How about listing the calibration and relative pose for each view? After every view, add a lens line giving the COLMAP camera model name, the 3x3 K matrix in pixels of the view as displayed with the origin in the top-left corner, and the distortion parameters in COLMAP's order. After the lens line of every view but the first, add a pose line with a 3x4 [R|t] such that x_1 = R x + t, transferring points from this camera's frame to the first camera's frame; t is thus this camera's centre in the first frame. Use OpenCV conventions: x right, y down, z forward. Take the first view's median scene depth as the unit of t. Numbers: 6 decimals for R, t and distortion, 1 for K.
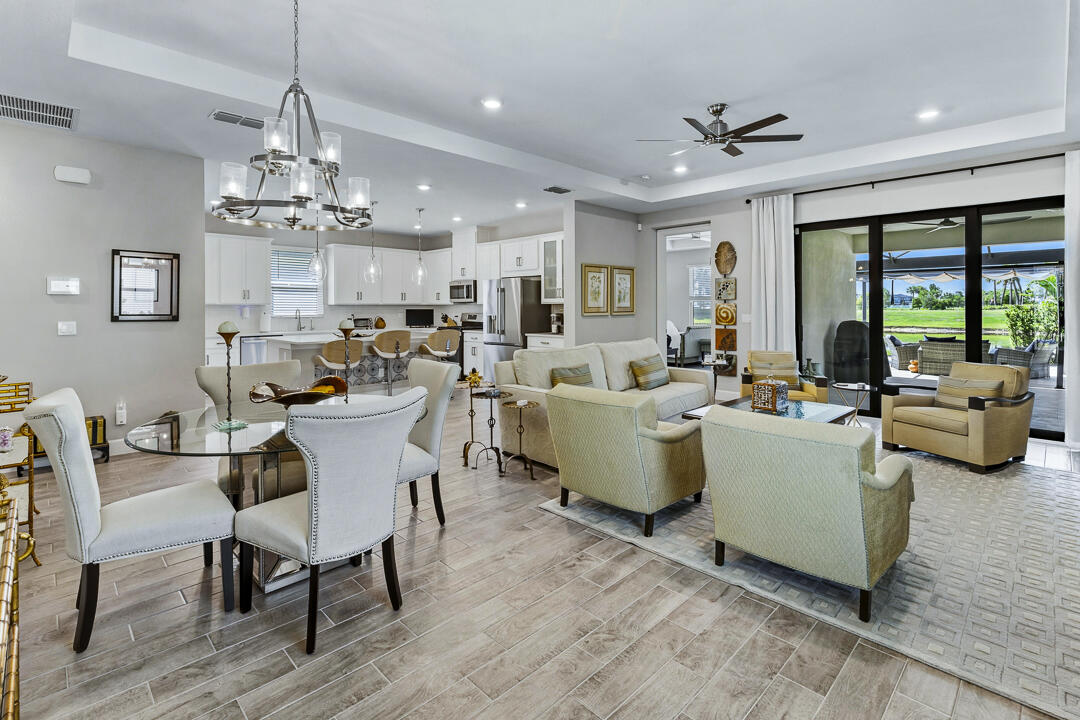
lens RADIAL K [[508.2, 0, 539.0], [0, 508.2, 304.3], [0, 0, 1]] dist [0.005411, 0.000017]
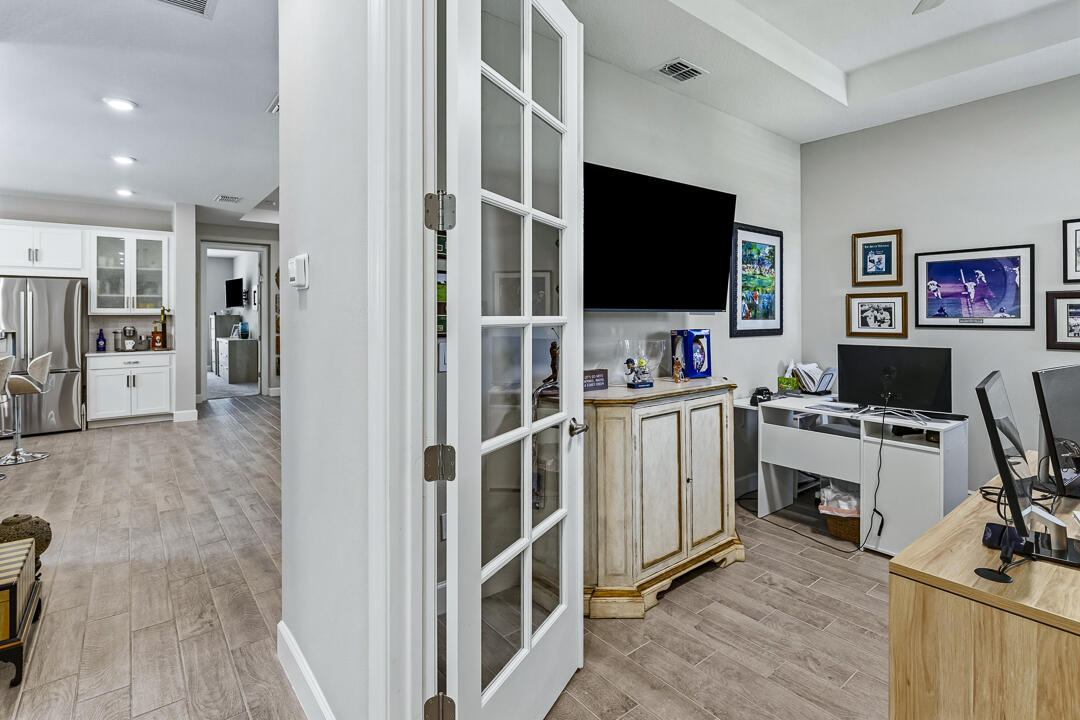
lens RADIAL K [[521.6, 0, 528.0], [0, 521.6, 315.3], [0, 0, 1]] dist [-0.003047, 0.000233]
pose [[0.120273, 0.002224, 0.992738, -0.711578], [-0.000488, 0.999998, -0.002181, 0.000781], [-0.992741, -0.000222, 0.120274, 0.242657]]
